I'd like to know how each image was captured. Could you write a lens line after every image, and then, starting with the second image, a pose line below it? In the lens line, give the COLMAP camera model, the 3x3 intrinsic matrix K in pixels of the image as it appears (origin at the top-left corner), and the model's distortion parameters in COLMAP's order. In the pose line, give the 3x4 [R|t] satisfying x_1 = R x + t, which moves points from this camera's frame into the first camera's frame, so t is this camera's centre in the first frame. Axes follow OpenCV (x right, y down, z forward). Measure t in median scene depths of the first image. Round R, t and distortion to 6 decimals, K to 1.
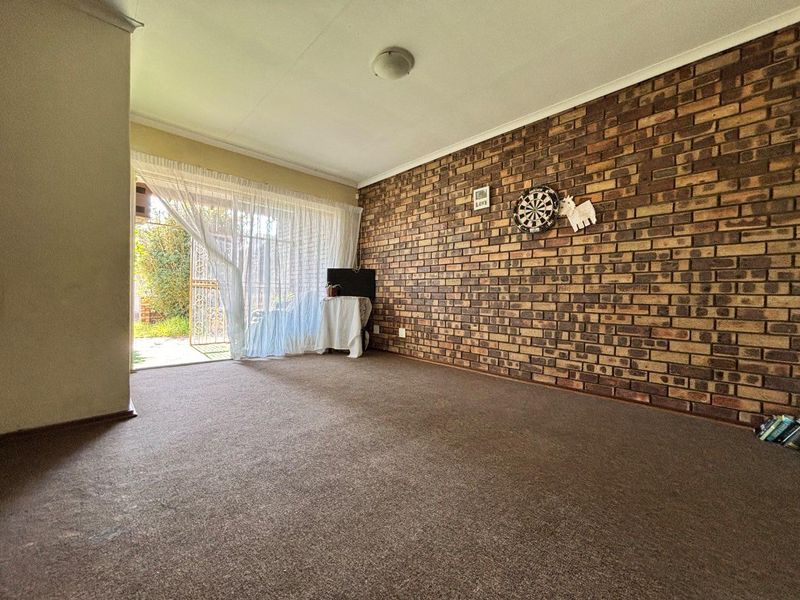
lens RADIAL K [[323.6, 0, 395.5], [0, 323.6, 300.7], [0, 0, 1]] dist [0.006908, -0.005020]
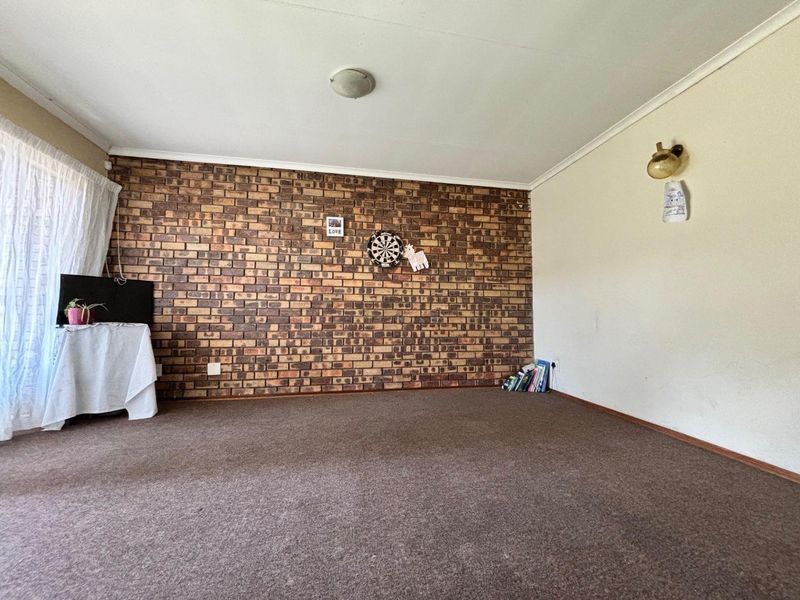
lens RADIAL K [[323.6, 0, 402.5], [0, 323.6, 301.8], [0, 0, 1]] dist [0.006908, -0.005020]
pose [[0.532126, 0.026975, 0.846235, -0.547349], [0.018778, 0.998870, -0.043648, -0.023662], [-0.846457, 0.039117, 0.531019, 0.290642]]
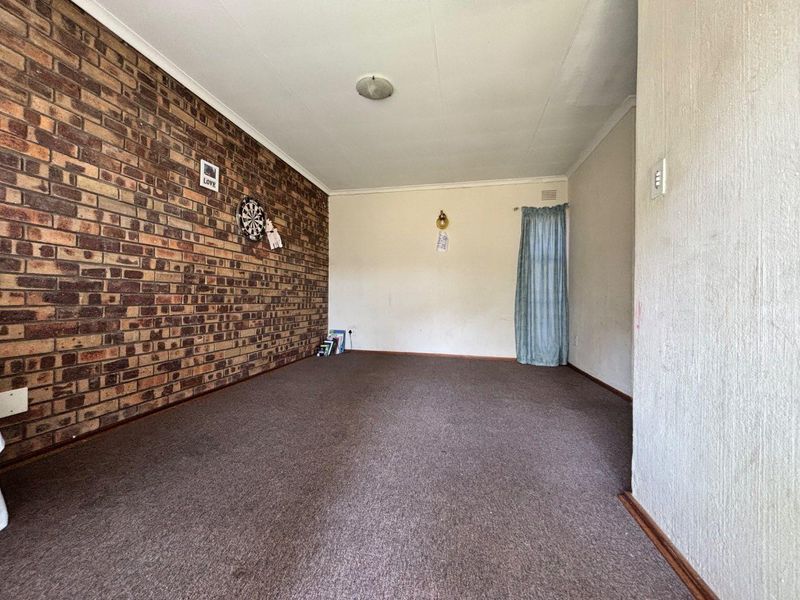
lens RADIAL K [[323.6, 0, 398.8], [0, 323.6, 301.6], [0, 0, 1]] dist [0.006908, -0.005020]
pose [[-0.569486, -0.024635, 0.821632, -0.721979], [-0.003695, 0.999617, 0.027410, -0.034330], [-0.821993, 0.012574, -0.569359, 1.176075]]
